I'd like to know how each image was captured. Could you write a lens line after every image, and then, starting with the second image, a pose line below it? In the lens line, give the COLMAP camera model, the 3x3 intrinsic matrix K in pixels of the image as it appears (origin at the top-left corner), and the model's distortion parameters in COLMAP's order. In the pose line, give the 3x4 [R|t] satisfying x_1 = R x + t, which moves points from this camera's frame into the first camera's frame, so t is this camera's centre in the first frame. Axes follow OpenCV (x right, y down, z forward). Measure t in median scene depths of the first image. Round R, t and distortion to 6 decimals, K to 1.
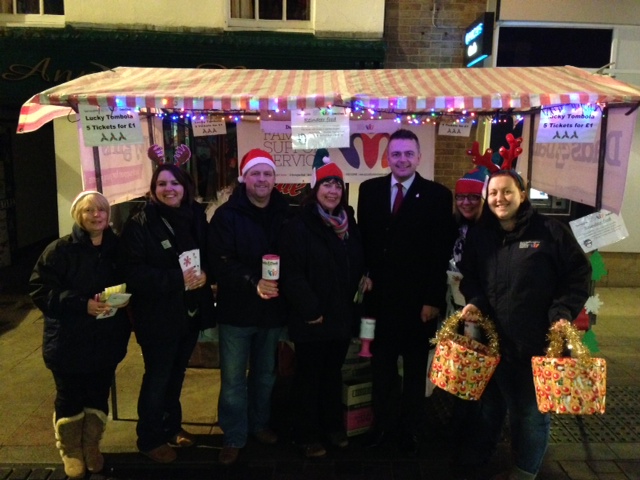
lens RADIAL K [[613.2, 0, 320.8], [0, 613.2, 240.3], [0, 0, 1]] dist [0.086878, 0.000000]
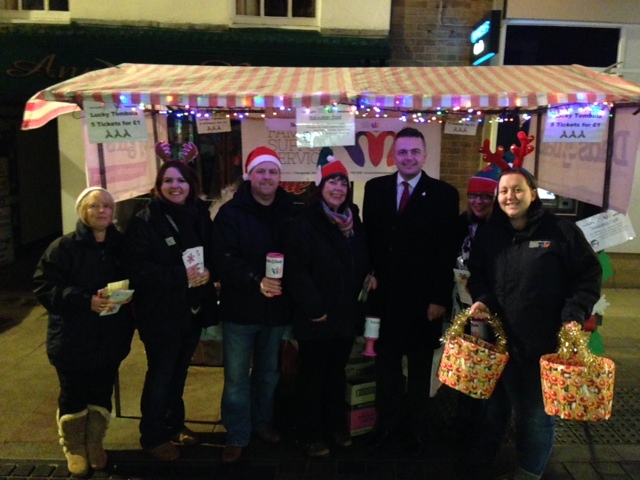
lens RADIAL K [[1230.4, 0, 318.5], [0, 1230.4, 238.3], [0, 0, 1]] dist [0.487058, 0.000000]
pose [[0.999613, 0.006490, -0.027057, 0.043374], [-0.005657, 0.999512, 0.030735, -0.061967], [0.027243, -0.030570, 0.999161, -1.001746]]
